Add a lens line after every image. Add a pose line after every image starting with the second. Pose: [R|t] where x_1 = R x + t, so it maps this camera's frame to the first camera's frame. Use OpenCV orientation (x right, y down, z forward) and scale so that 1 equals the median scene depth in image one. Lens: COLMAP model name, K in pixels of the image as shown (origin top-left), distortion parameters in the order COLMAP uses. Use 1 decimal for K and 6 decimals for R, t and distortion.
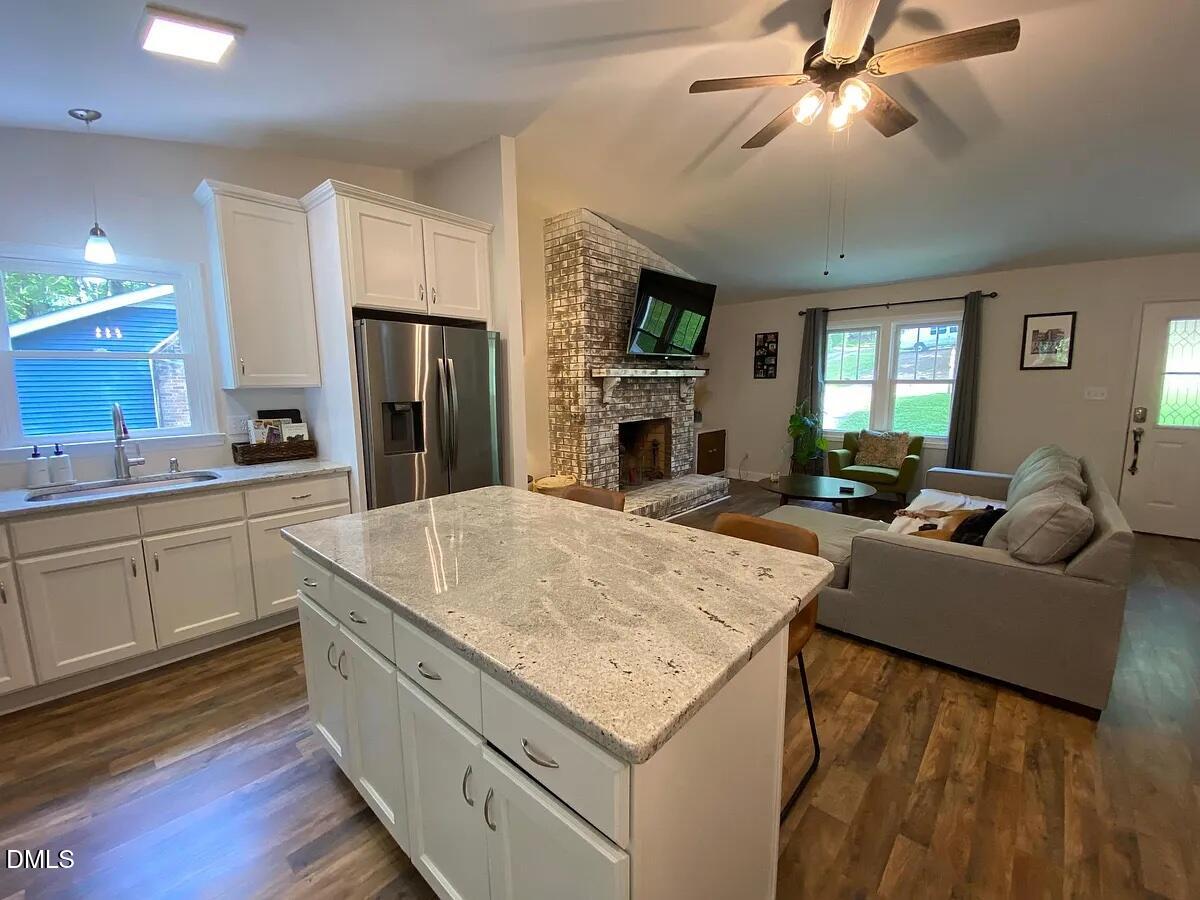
lens RADIAL K [[481.3, 0, 600.3], [0, 481.3, 453.3], [0, 0, 1]] dist [0.008881, -0.012836]
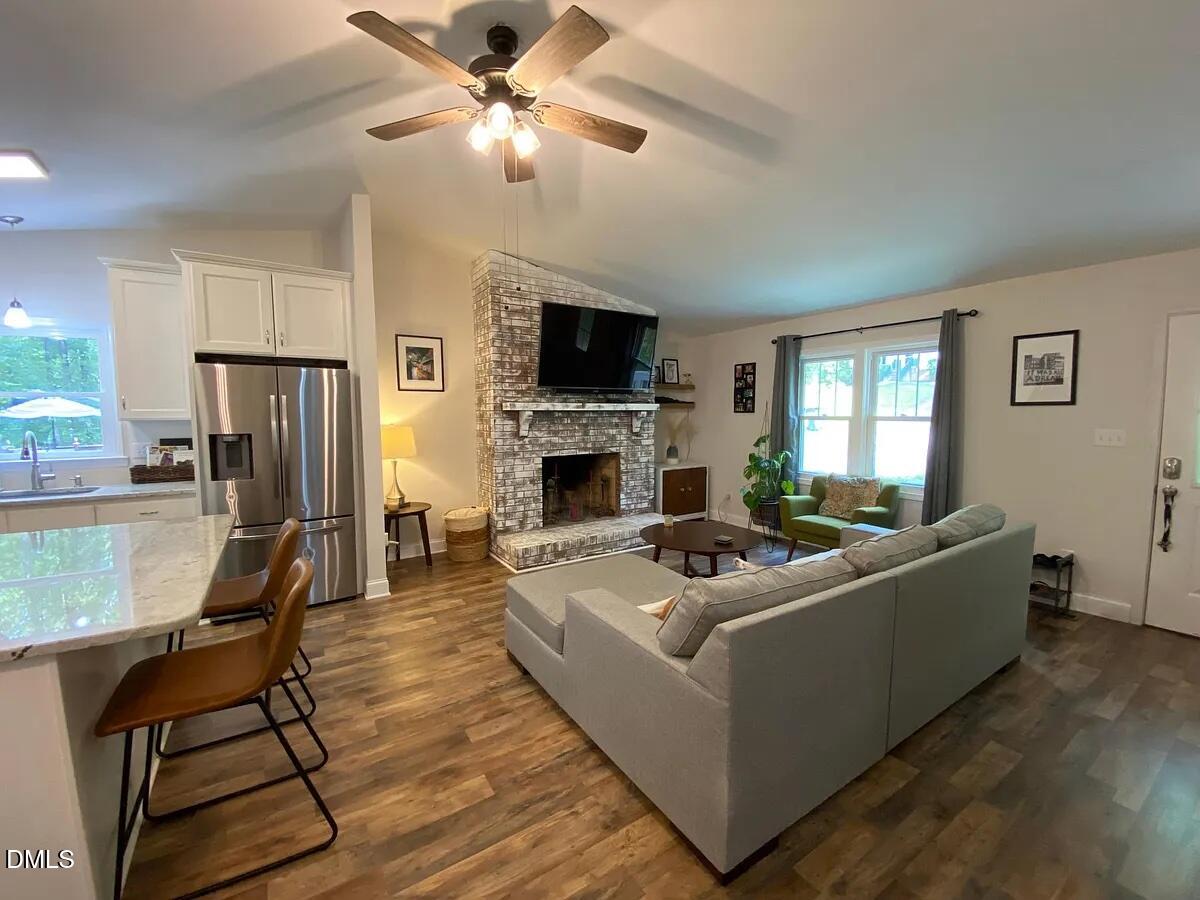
lens RADIAL K [[481.3, 0, 595.2], [0, 481.3, 452.4], [0, 0, 1]] dist [0.008881, -0.012836]
pose [[0.966876, 0.028803, -0.253615, 0.605087], [-0.044446, 0.997432, -0.056167, -0.032841], [0.251346, 0.065579, 0.965673, 0.109600]]
